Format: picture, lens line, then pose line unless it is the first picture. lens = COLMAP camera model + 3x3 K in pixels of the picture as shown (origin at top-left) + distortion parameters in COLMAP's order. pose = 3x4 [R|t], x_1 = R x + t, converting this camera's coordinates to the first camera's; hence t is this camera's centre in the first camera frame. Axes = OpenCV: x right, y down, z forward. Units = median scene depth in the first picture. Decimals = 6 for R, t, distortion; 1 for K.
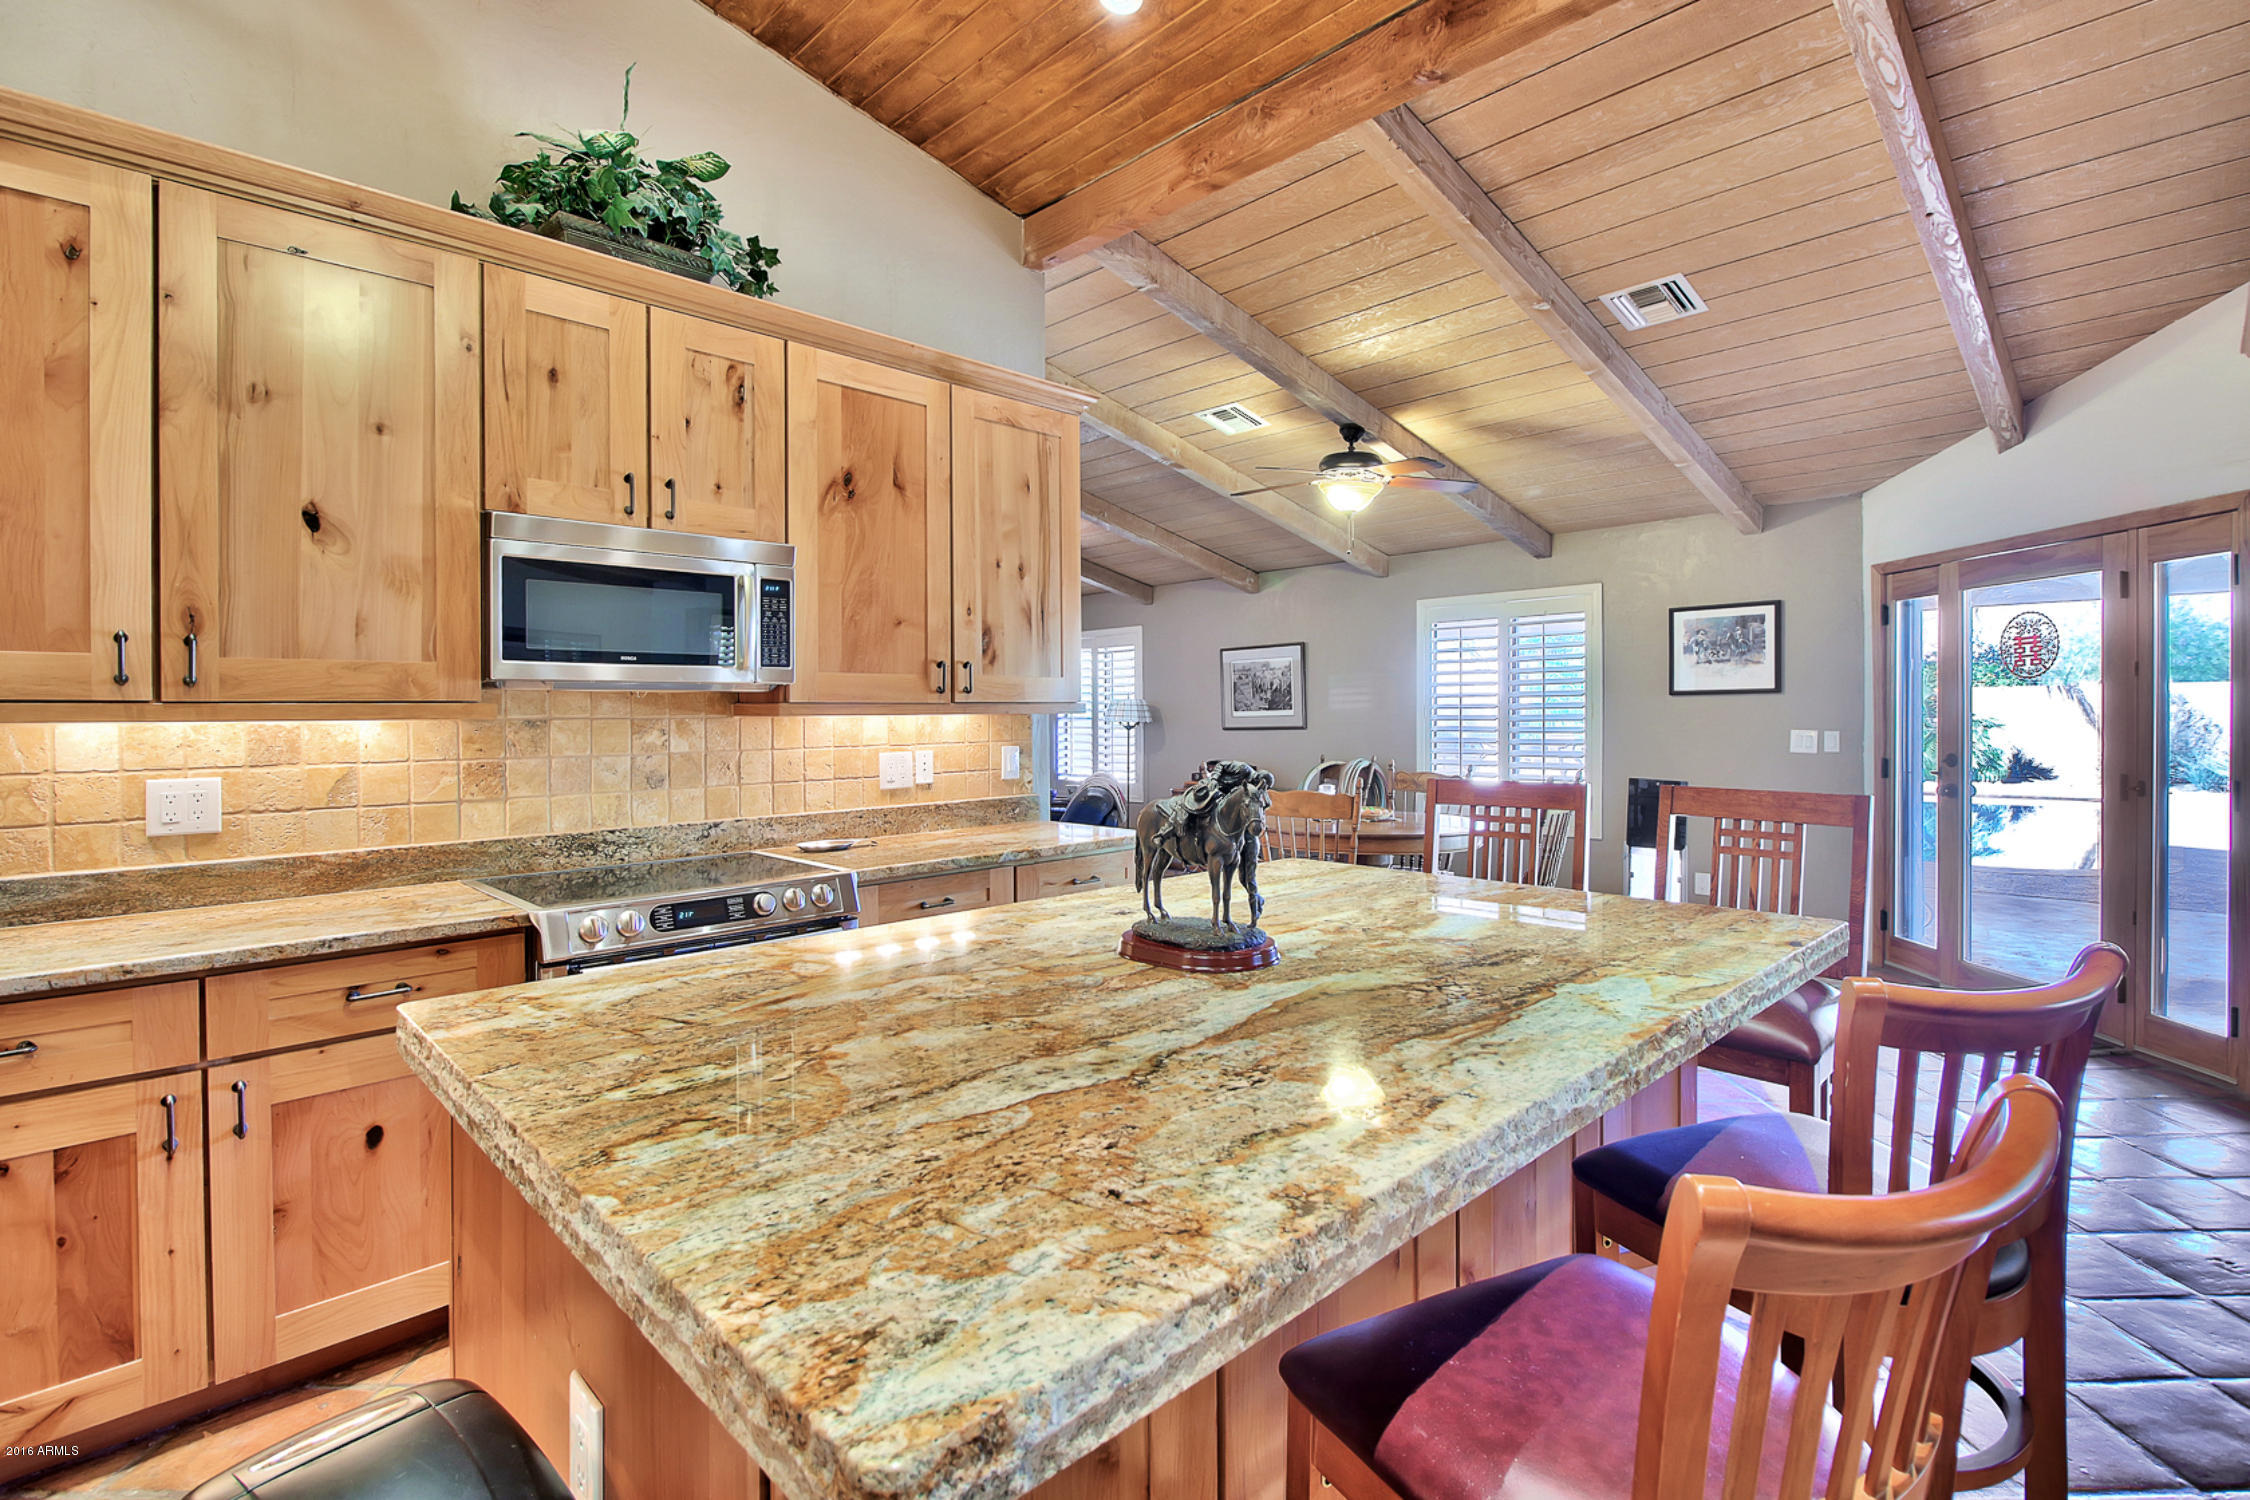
lens RADIAL K [[1049.8, 0, 1122.1], [0, 1049.8, 737.5], [0, 0, 1]] dist [0.037254, -0.028400]
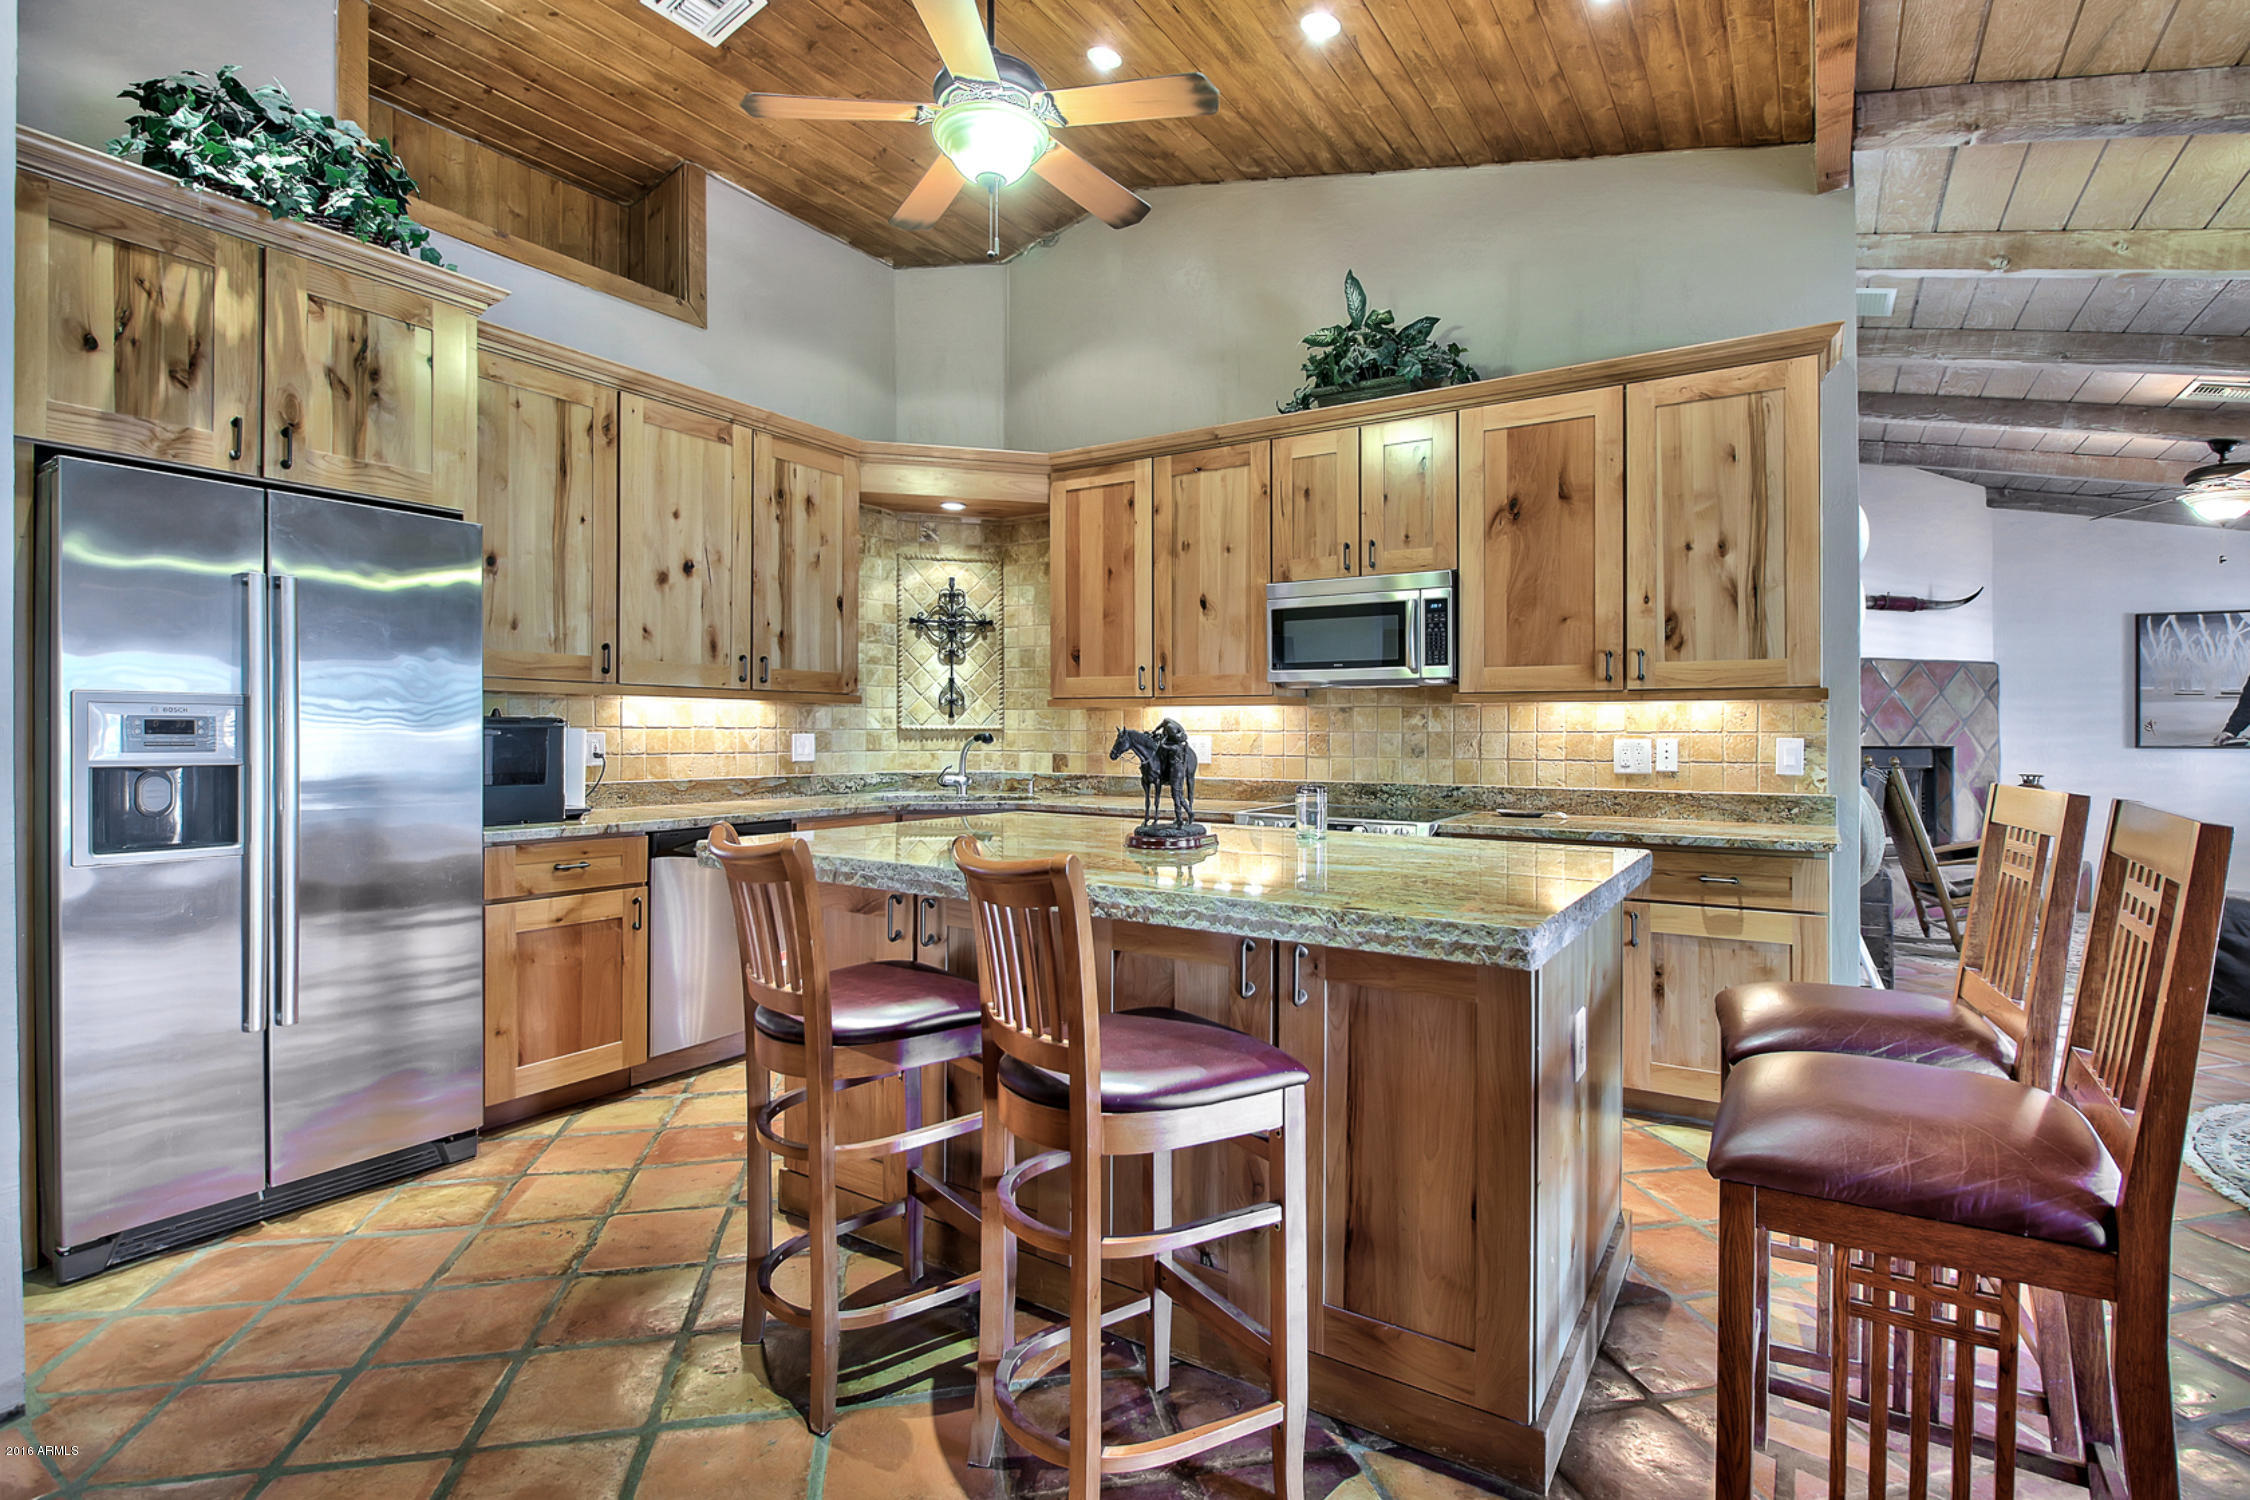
lens RADIAL K [[1084.4, 0, 1125.0], [0, 1084.4, 750.0], [0, 0, 1]] dist [-0.000424, -0.000719]
pose [[0.215756, 0.029574, -0.975999, 0.853167], [-0.026845, 0.999343, 0.024347, 0.014247], [0.976078, 0.020948, 0.216408, 0.316014]]
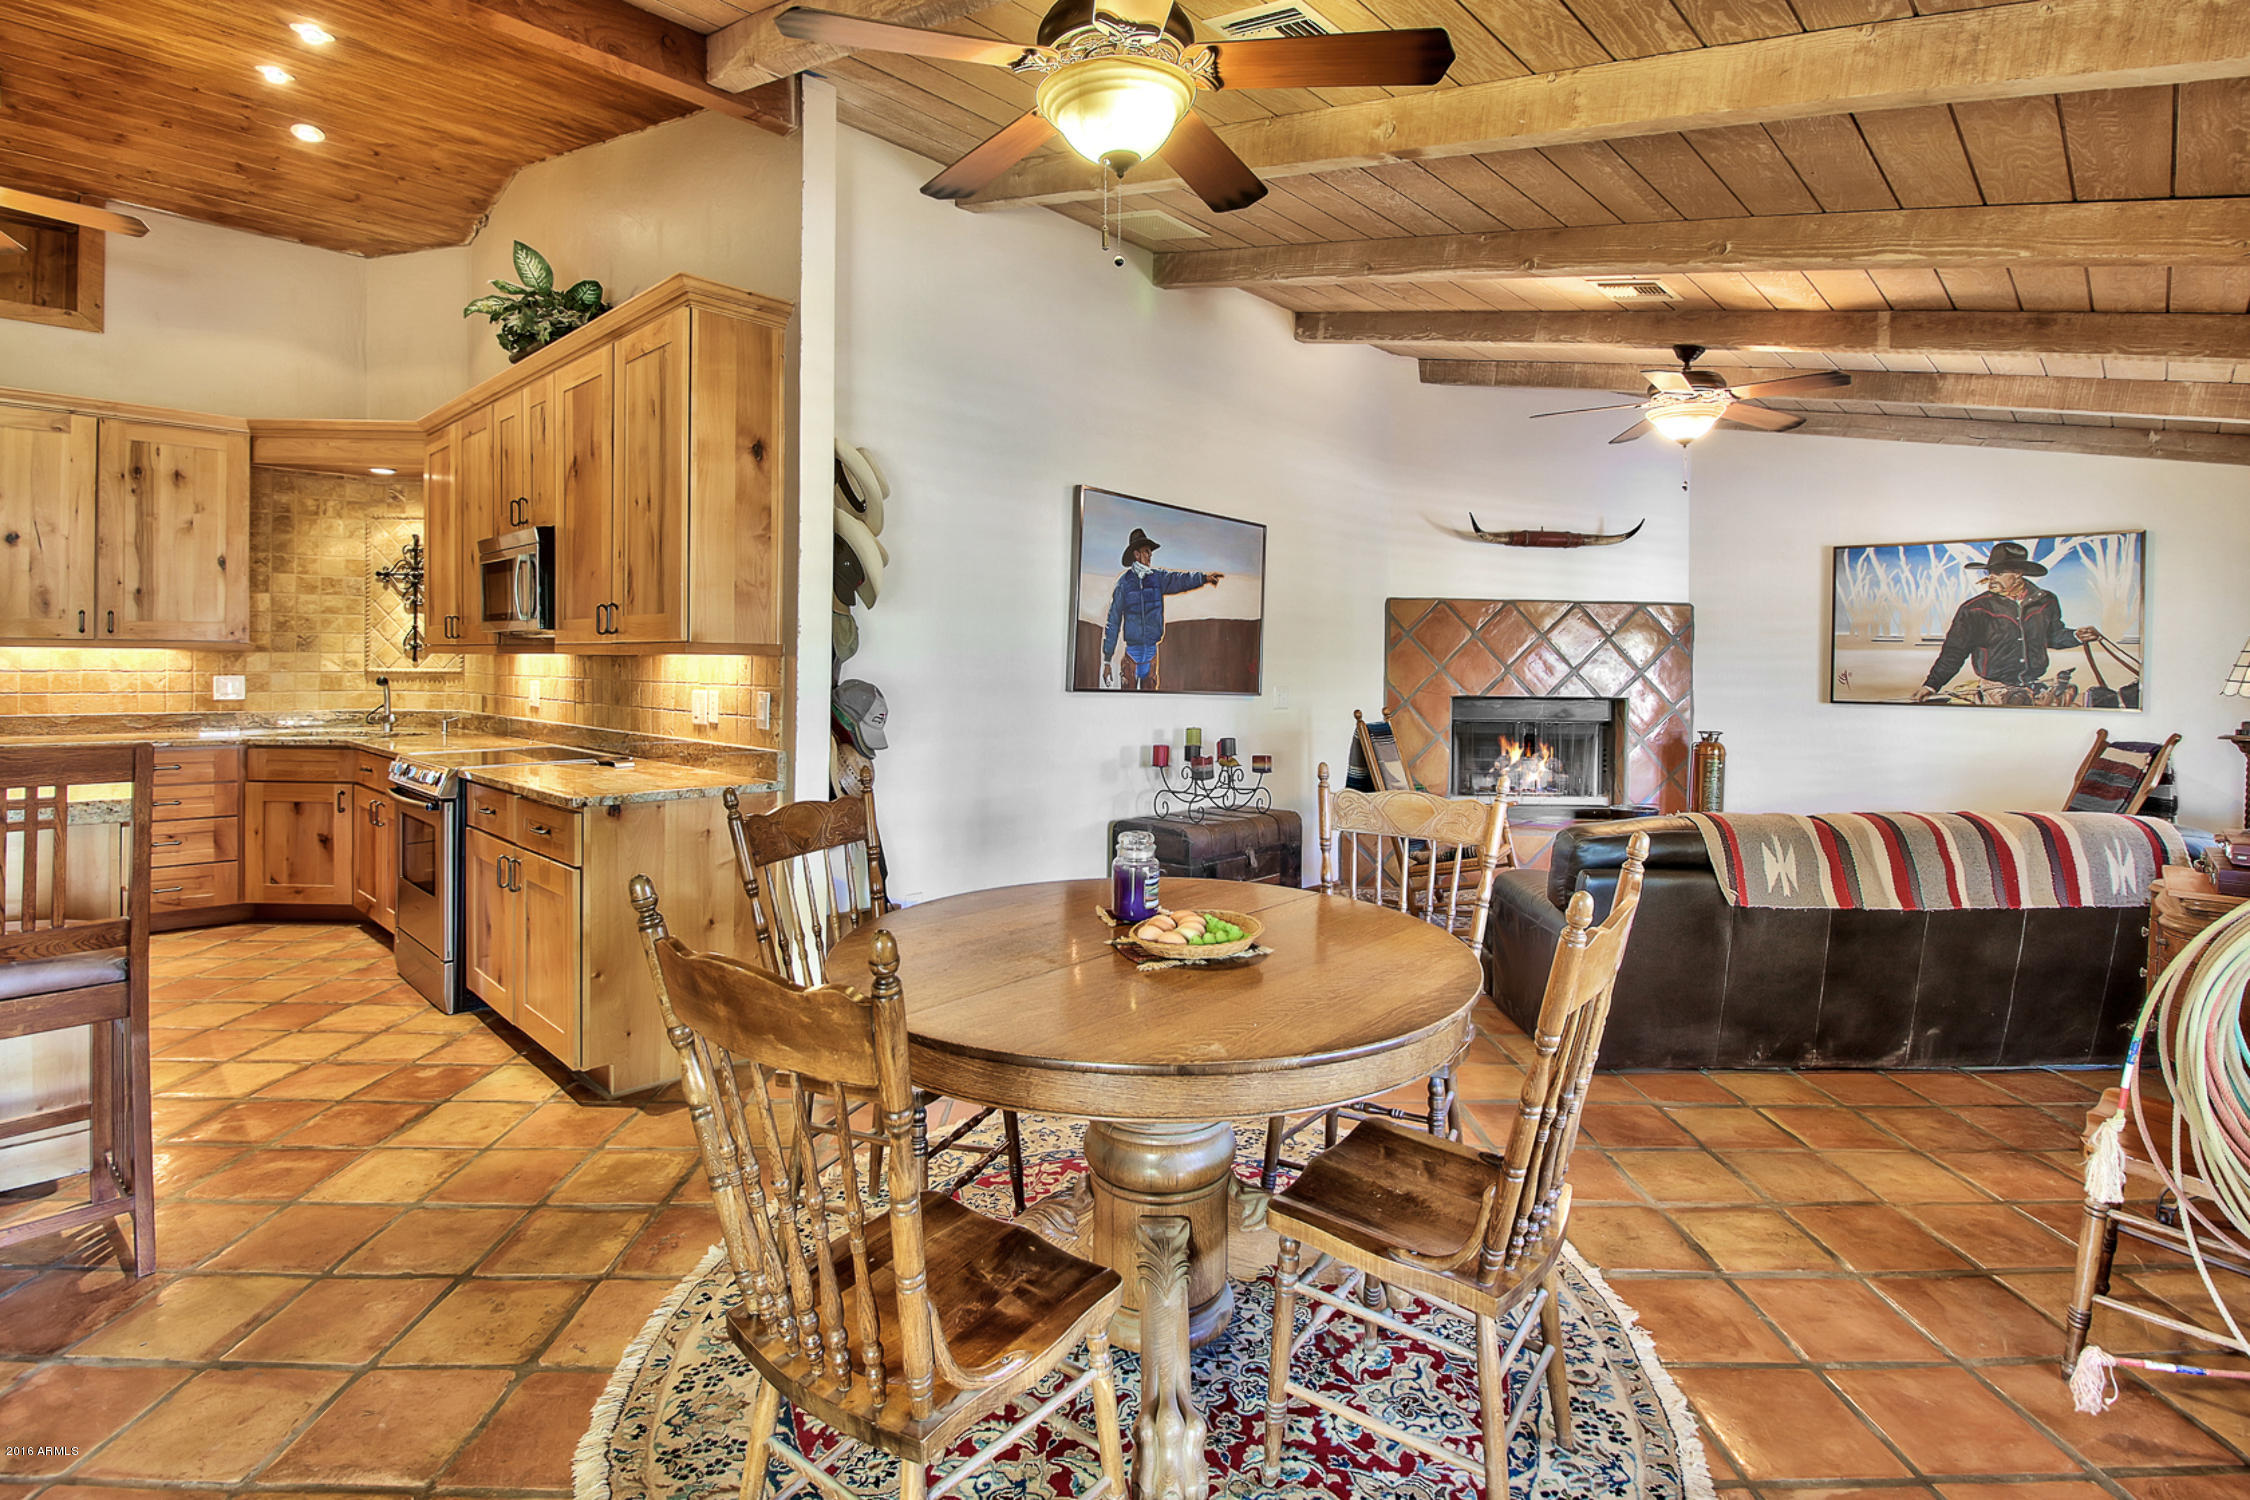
lens RADIAL K [[1068.2, 0, 1121.9], [0, 1068.2, 696.7], [0, 0, 1]] dist [-0.000637, -0.016669]
pose [[0.011812, 0.041319, -0.999076, 0.995496], [-0.032401, 0.998637, 0.040918, -0.044747], [0.999405, 0.031888, 0.013135, 1.682460]]
